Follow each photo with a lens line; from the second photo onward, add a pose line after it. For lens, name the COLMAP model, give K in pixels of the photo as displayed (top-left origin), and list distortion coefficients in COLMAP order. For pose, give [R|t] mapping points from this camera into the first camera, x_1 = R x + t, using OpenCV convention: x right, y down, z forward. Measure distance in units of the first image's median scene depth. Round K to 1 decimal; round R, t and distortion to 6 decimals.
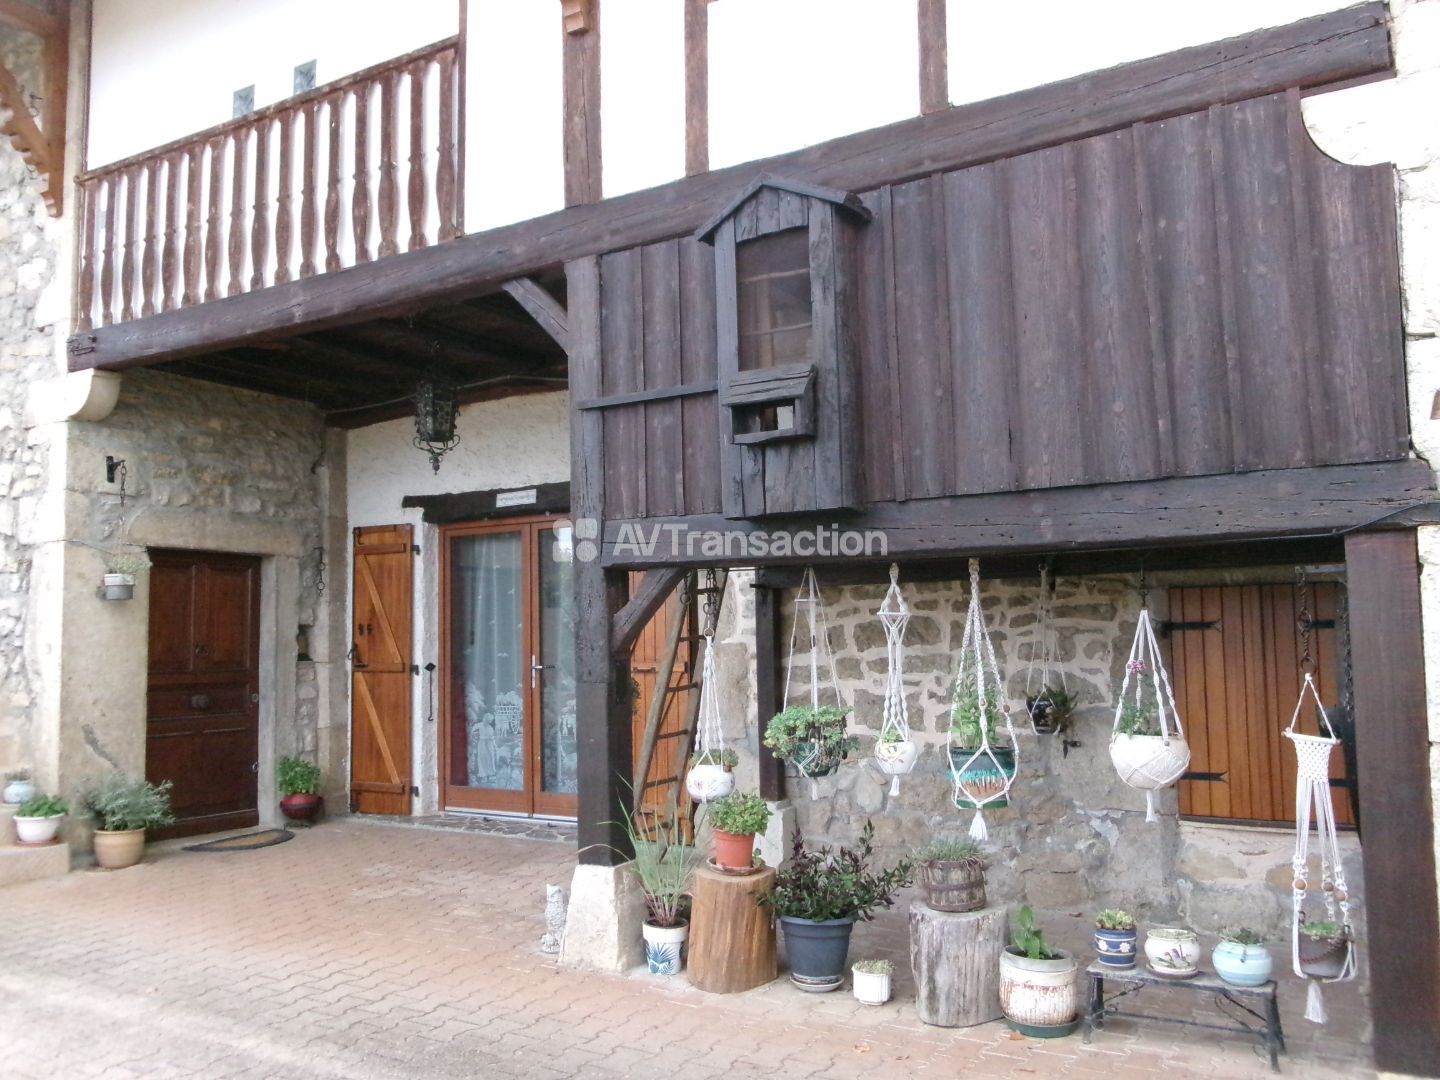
lens RADIAL K [[1161.2, 0, 720.0], [0, 1161.2, 540.0], [0, 0, 1]] dist [-0.000386, -0.008812]
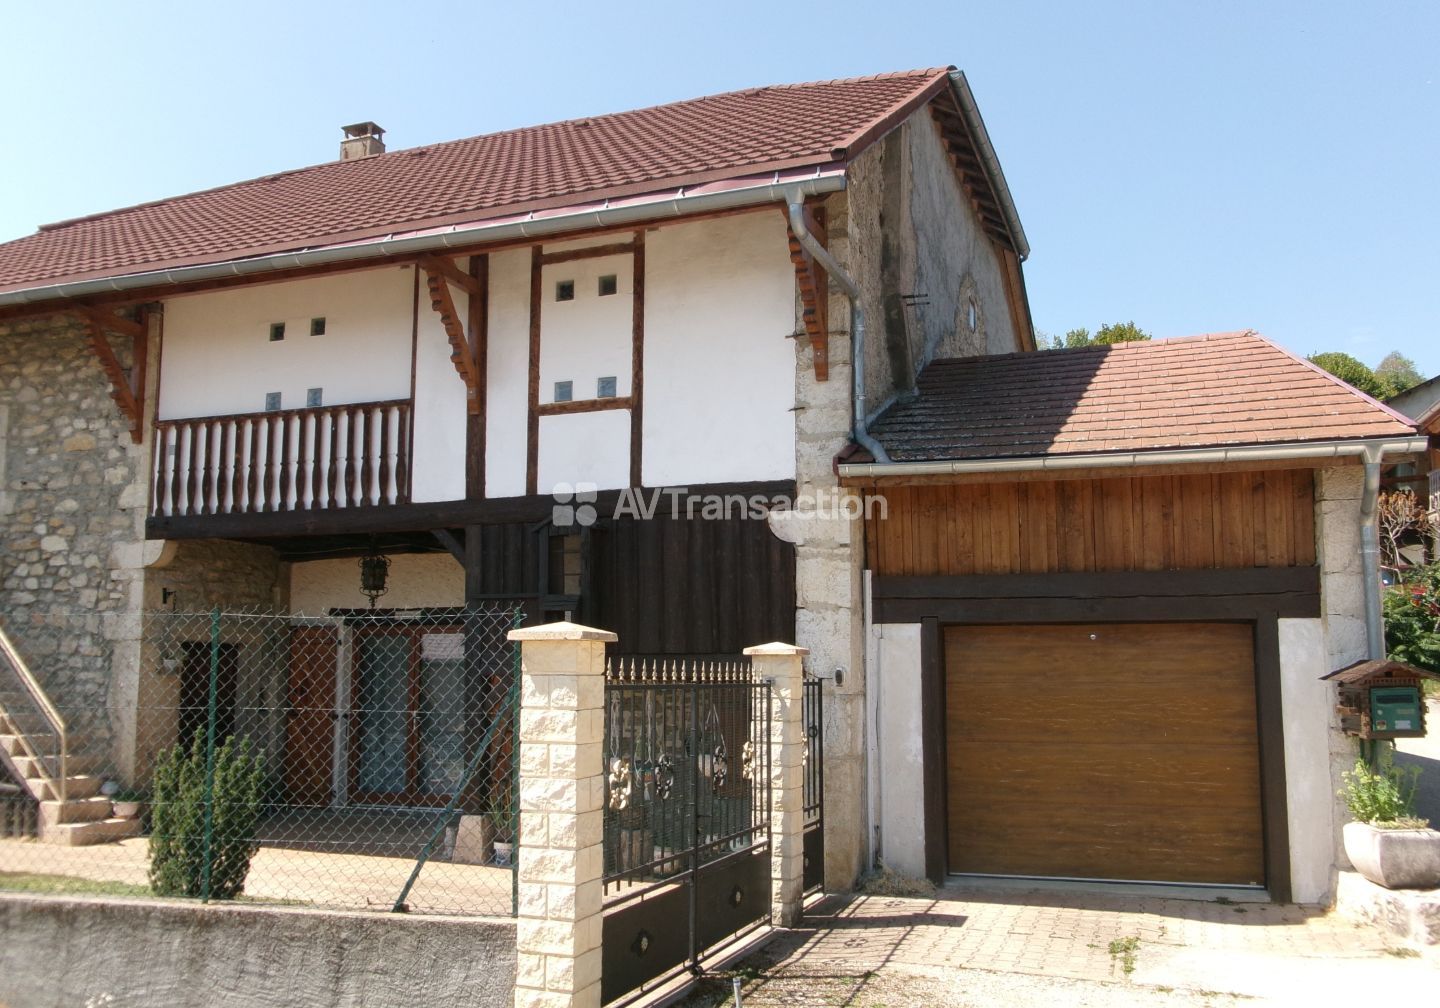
lens RADIAL K [[1176.0, 0, 716.2], [0, 1176.0, 549.8], [0, 0, 1]] dist [-0.010349, -0.005088]
pose [[0.985015, 0.036122, 0.168644, -0.035417], [-0.032154, 0.999139, -0.026202, -0.124185], [-0.169446, 0.020387, 0.985329, -0.912256]]
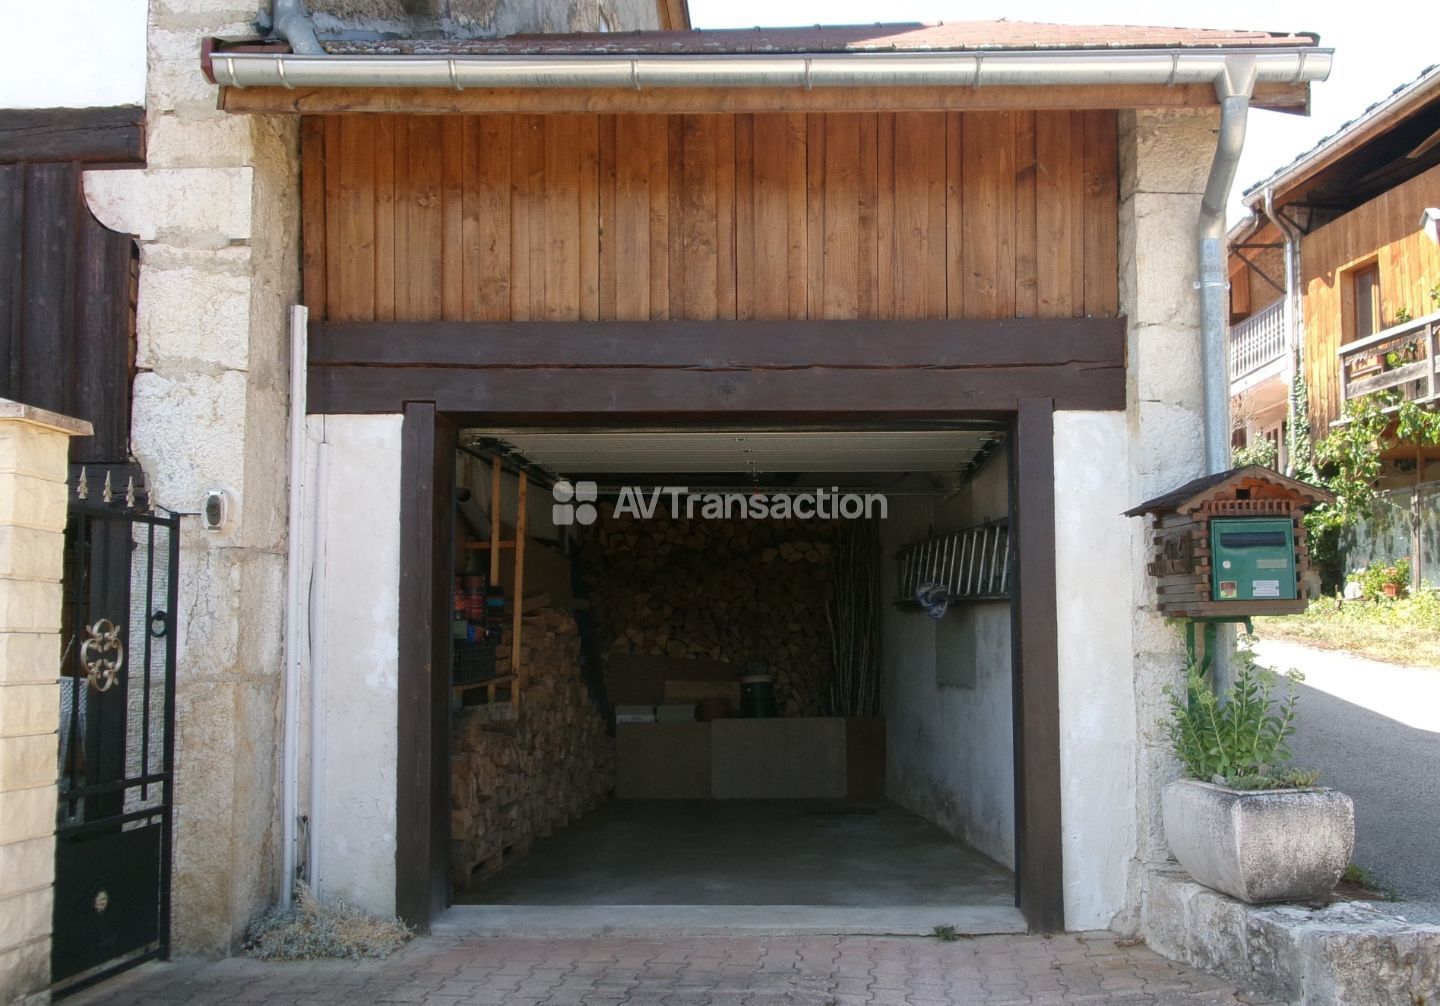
lens RADIAL K [[1403.9, 0, 760.3], [0, 1403.9, 533.8], [0, 0, 1]] dist [-0.005318, -0.002191]
pose [[0.896365, 0.049750, 0.440517, 0.287674], [-0.052921, 0.998586, -0.005093, -0.009817], [-0.440147, -0.018748, 0.897730, -0.395147]]
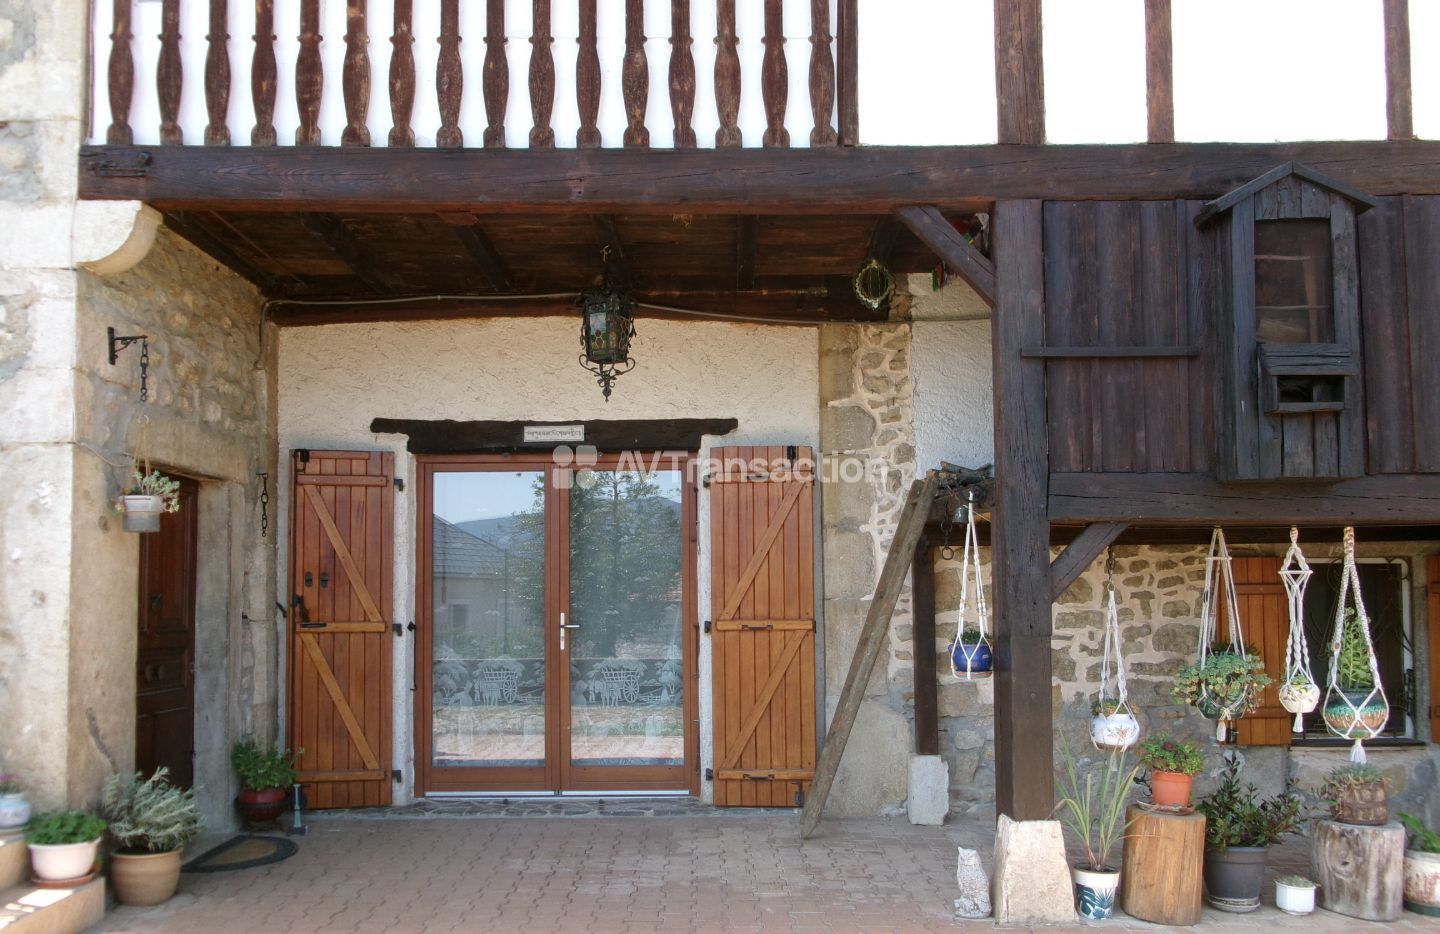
lens RADIAL K [[1174.3, 0, 721.1], [0, 1174.3, 541.1], [0, 0, 1]] dist [-0.001114, -0.000262]
pose [[0.855467, 0.035709, 0.516624, -0.654093], [-0.051244, 0.998561, 0.015835, 0.030792], [-0.515315, -0.040020, 0.856066, 0.220503]]
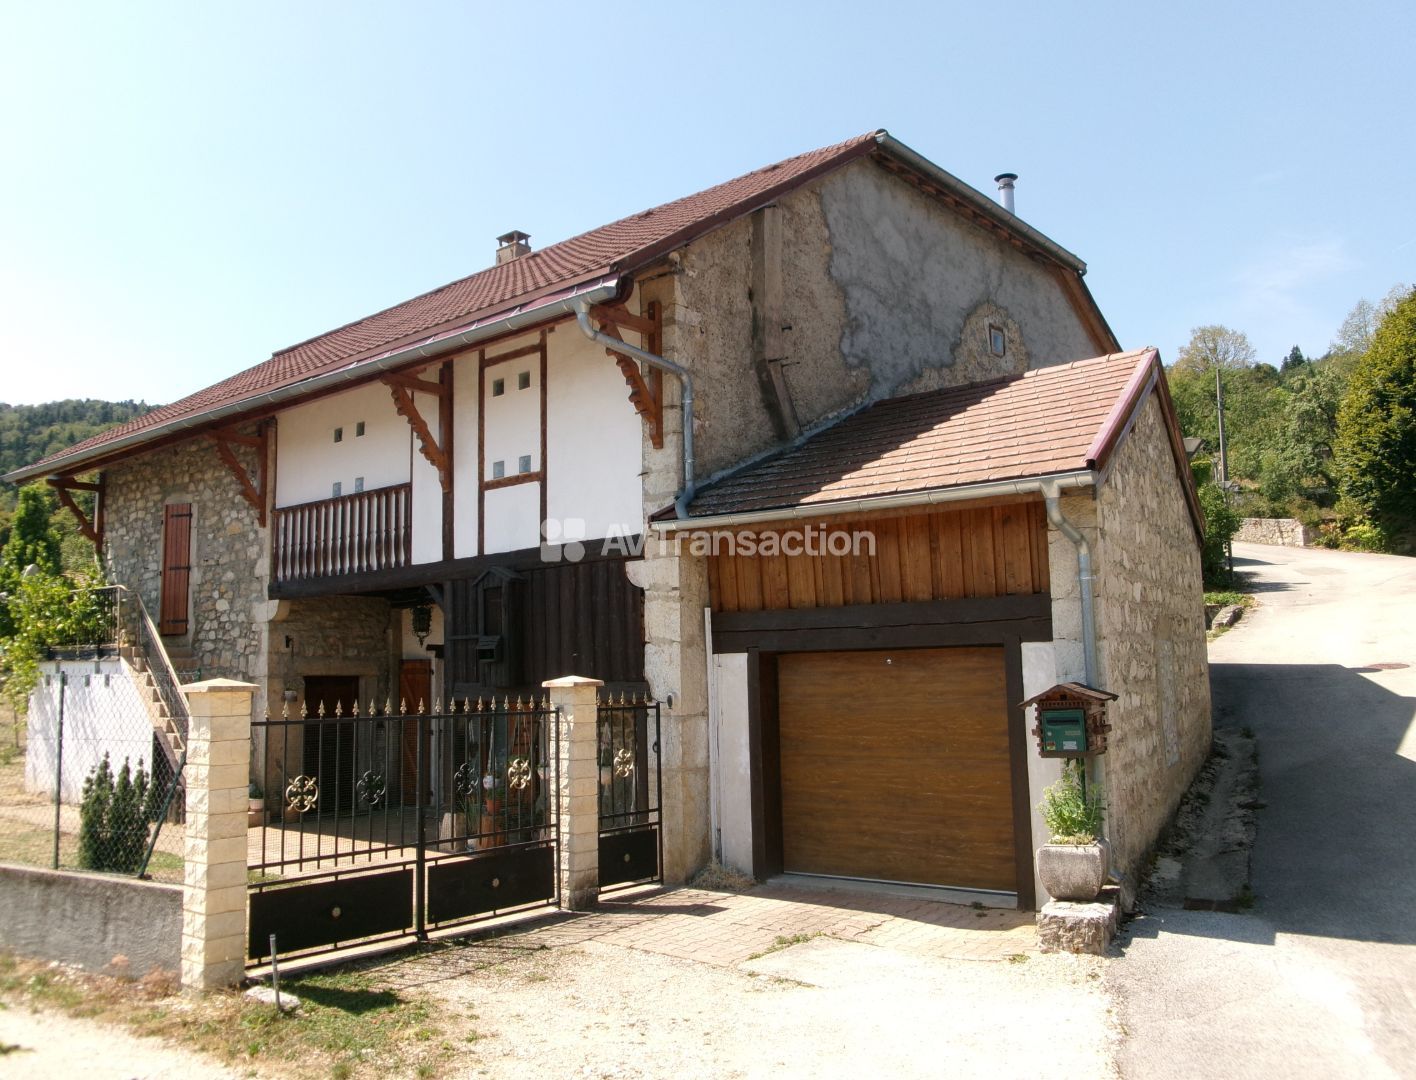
lens RADIAL K [[1121.9, 0, 700.2], [0, 1121.9, 561.5], [0, 0, 1]] dist [-0.004957, -0.002565]
pose [[0.987237, -0.019219, -0.158096, 0.666787], [0.016139, 0.999655, -0.020740, -0.178660], [0.158440, 0.017924, 0.987206, -1.109577]]
